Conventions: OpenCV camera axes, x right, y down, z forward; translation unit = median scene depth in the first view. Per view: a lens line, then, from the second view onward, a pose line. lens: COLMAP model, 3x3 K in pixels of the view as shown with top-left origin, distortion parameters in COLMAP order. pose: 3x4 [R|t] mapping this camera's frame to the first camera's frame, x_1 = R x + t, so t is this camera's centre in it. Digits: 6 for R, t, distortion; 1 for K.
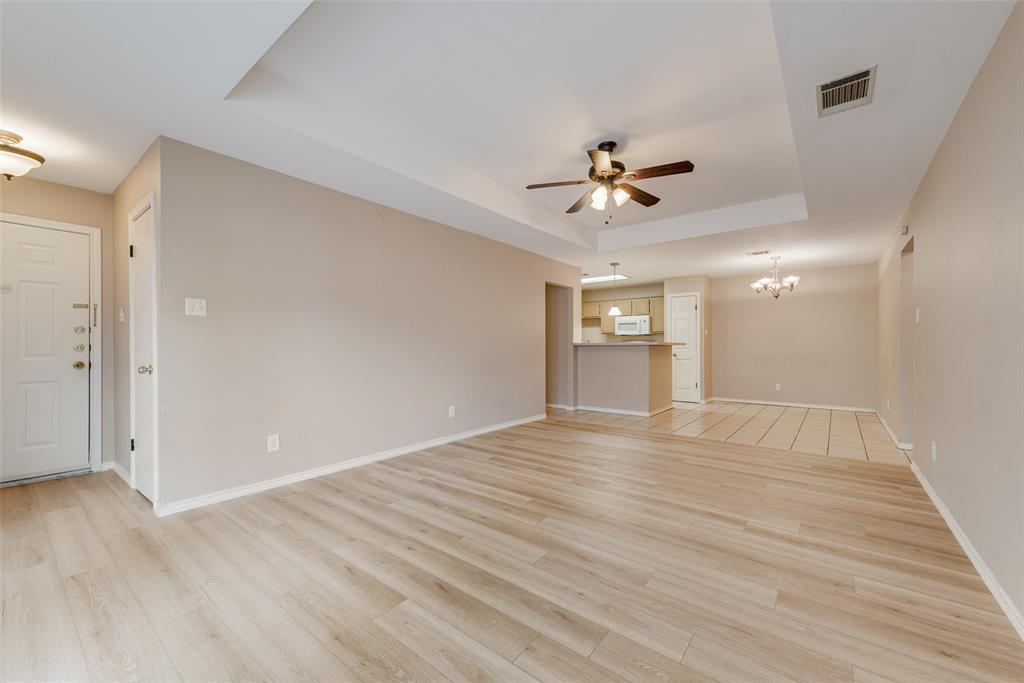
lens RADIAL K [[411.7, 0, 511.7], [0, 411.7, 343.6], [0, 0, 1]] dist [0.009962, -0.000776]
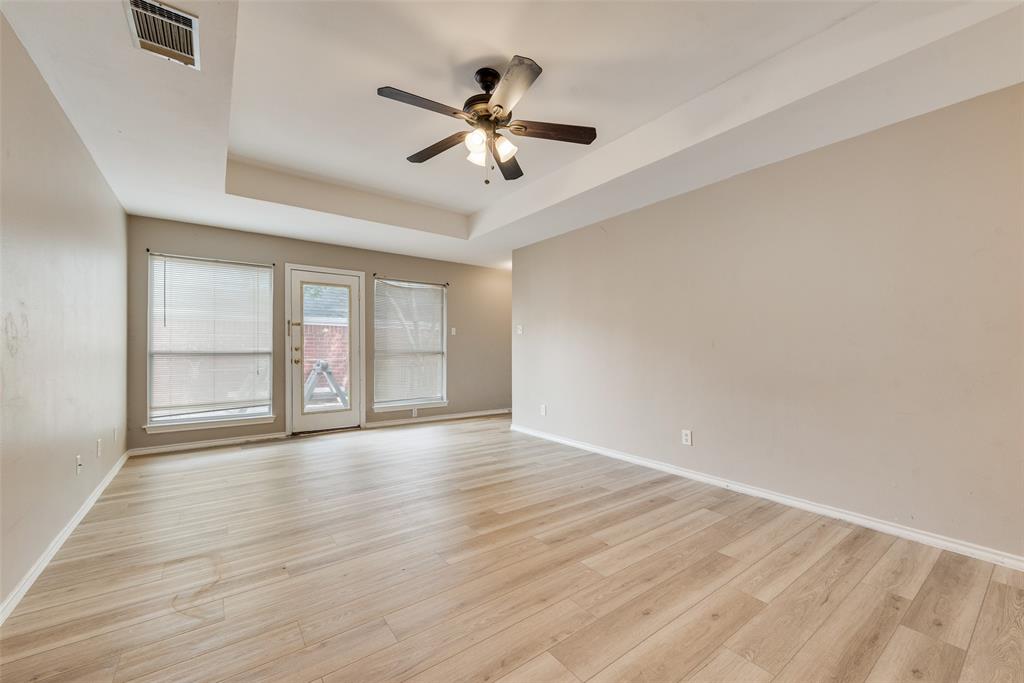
lens RADIAL K [[411.7, 0, 511.7], [0, 411.7, 343.6], [0, 0, 1]] dist [0.009962, -0.000776]
pose [[-0.259457, -0.005854, -0.965737, 0.991749], [-0.008012, 0.999960, -0.003909, -0.001079], [0.965722, 0.006723, -0.259493, 1.318818]]
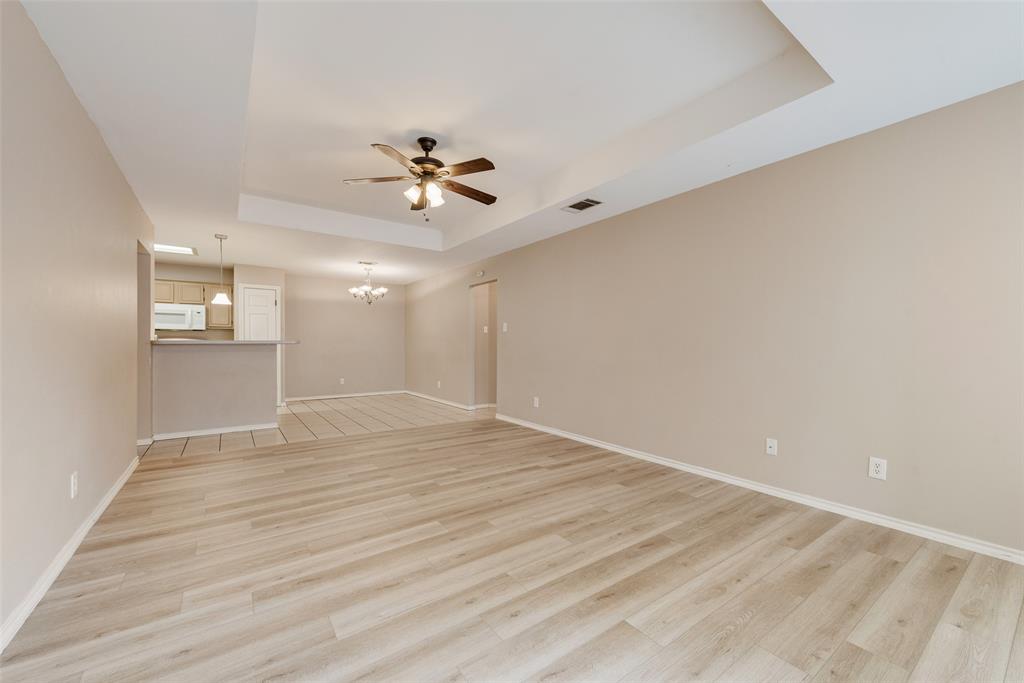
lens RADIAL K [[411.7, 0, 511.7], [0, 411.7, 343.6], [0, 0, 1]] dist [0.009962, -0.000776]
pose [[0.262859, 0.001584, 0.964833, -0.700543], [-0.005123, 0.999987, -0.000246, 0.001539], [-0.964821, -0.004878, 0.262864, 0.582150]]
